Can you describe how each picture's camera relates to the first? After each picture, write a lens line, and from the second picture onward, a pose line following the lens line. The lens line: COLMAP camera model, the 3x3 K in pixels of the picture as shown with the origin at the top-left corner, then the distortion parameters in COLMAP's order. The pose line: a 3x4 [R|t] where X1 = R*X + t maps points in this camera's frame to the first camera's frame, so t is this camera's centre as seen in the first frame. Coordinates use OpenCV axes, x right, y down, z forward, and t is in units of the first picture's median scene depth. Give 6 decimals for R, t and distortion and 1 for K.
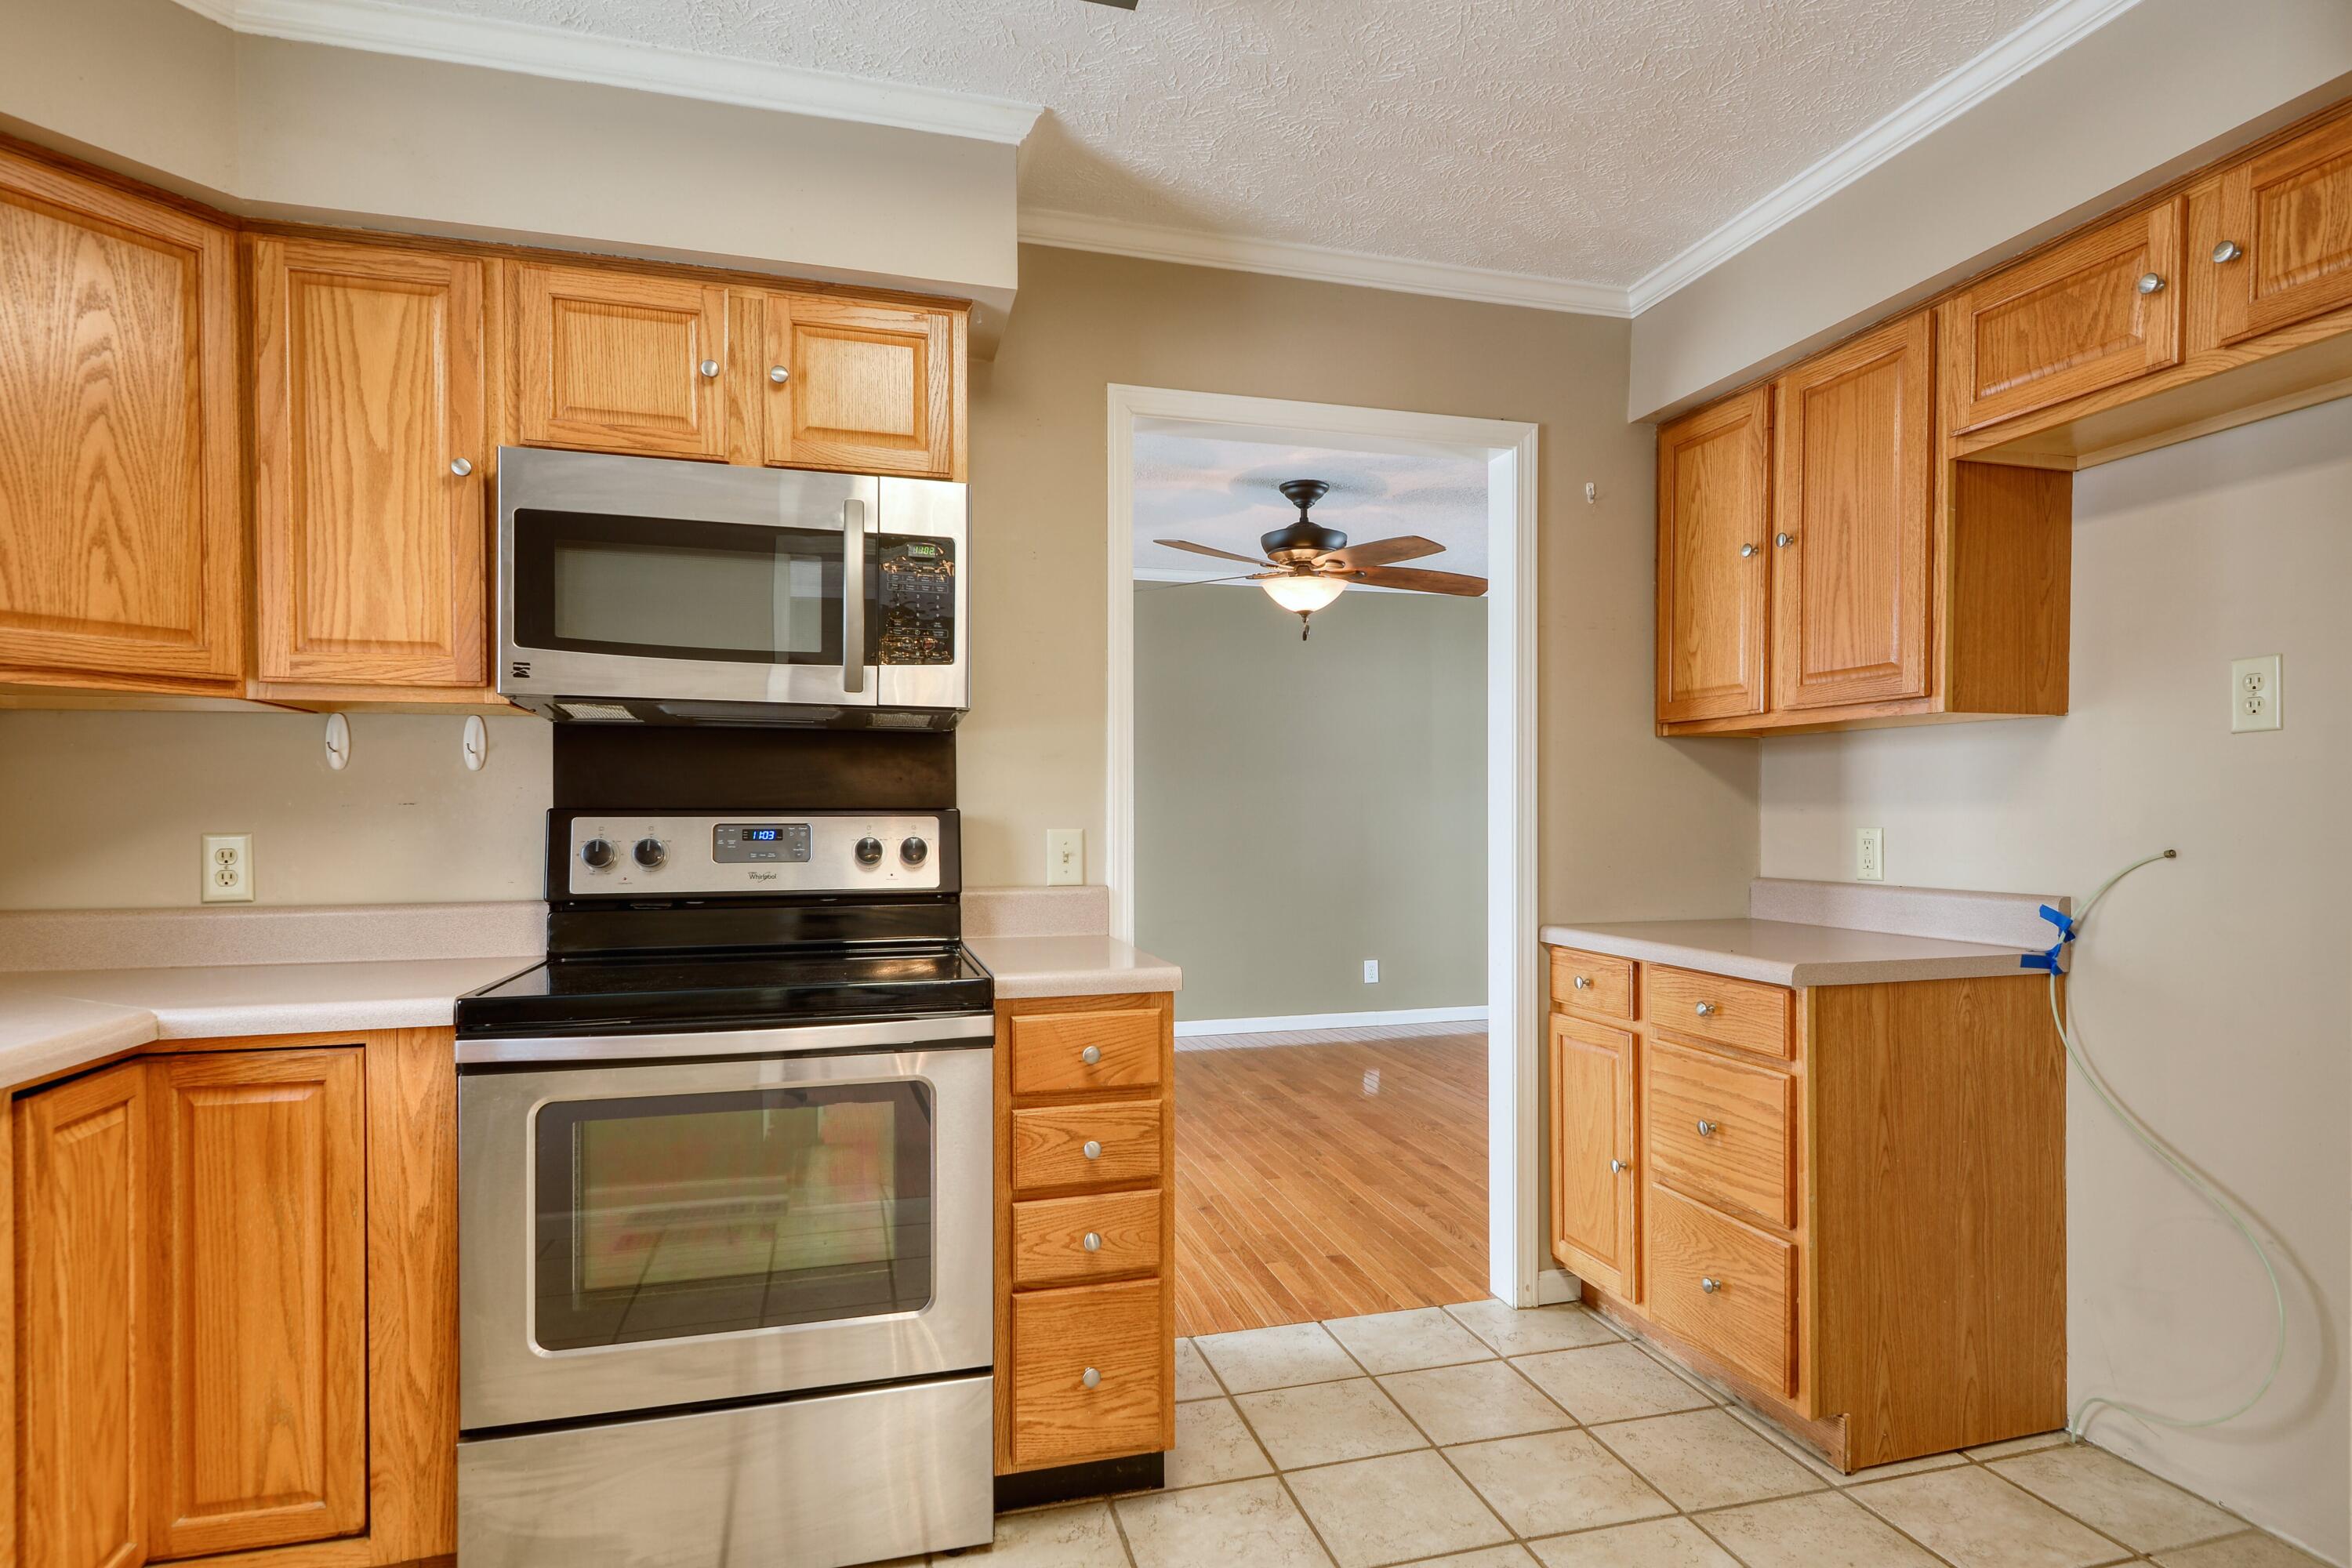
lens RADIAL K [[1225.3, 0, 1181.4], [0, 1225.3, 816.2], [0, 0, 1]] dist [0.030828, 0.000110]
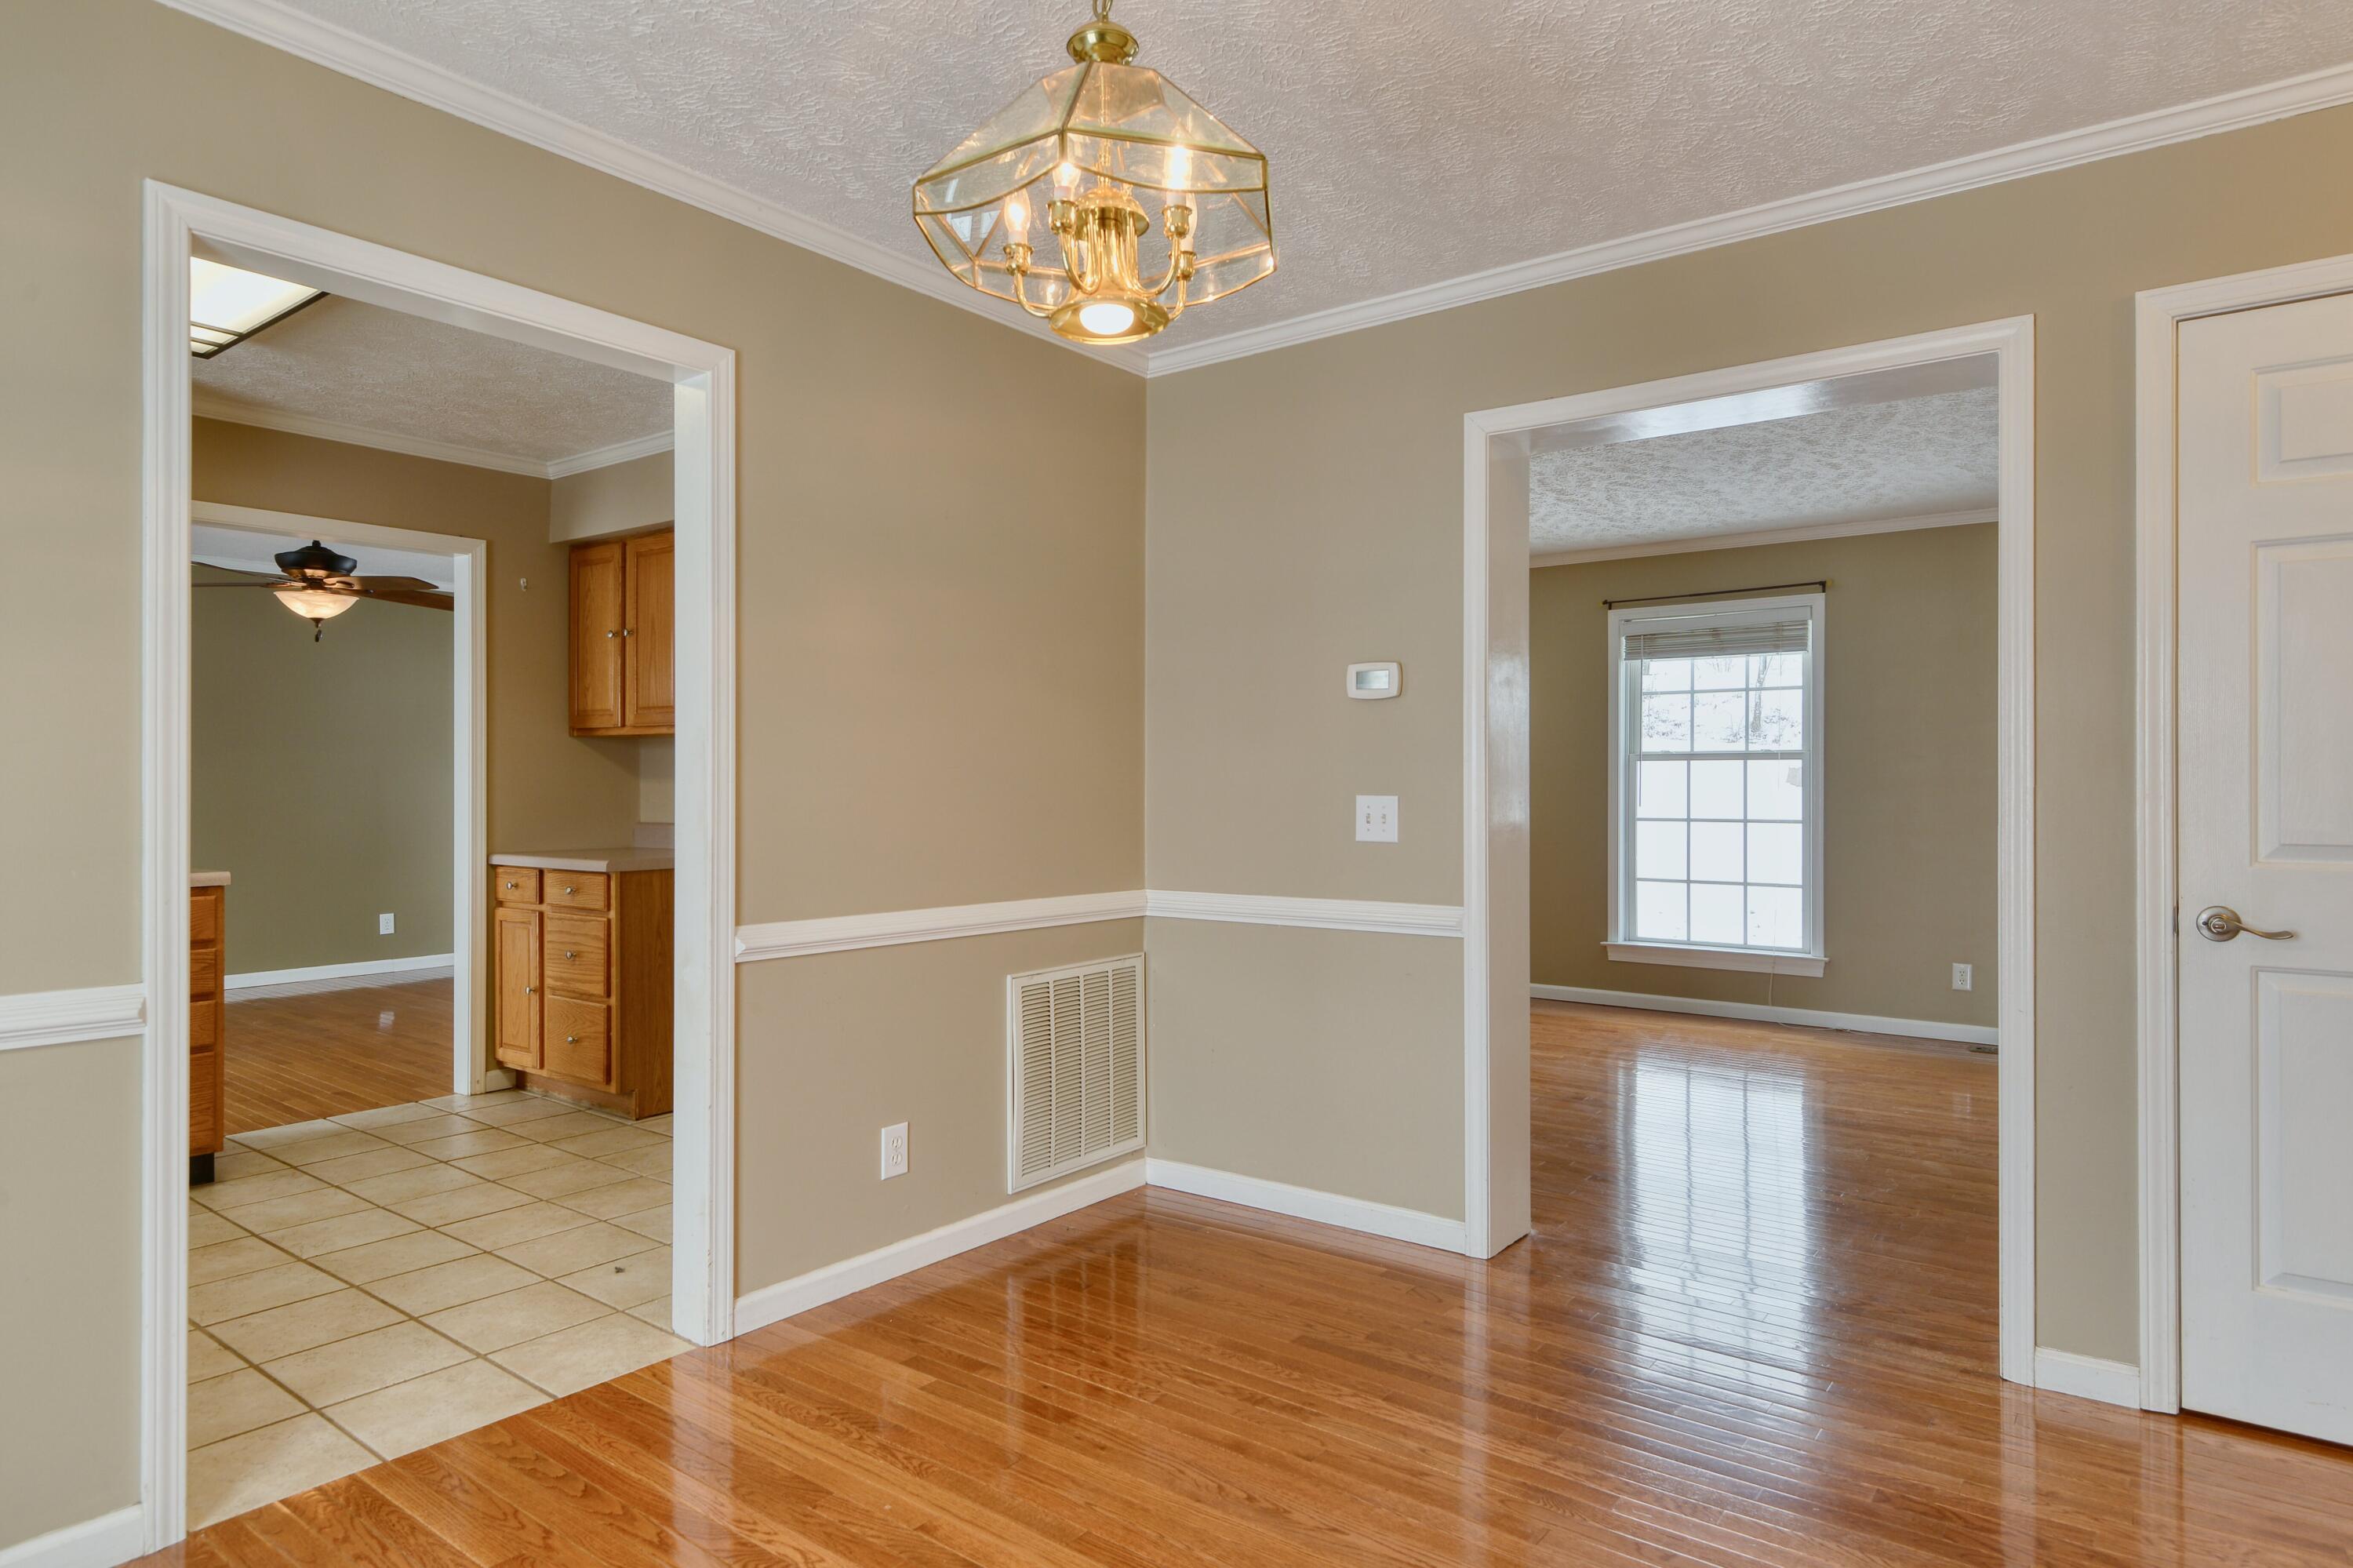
lens RADIAL K [[1381.2, 0, 1176.5], [0, 1381.2, 784.0], [0, 0, 1]] dist [0.005061, 0.000052]
pose [[0.793653, 0.003987, 0.608358, -0.095858], [-0.003892, 0.999991, -0.001477, -0.001865], [-0.608358, -0.001195, 0.793662, -1.015509]]
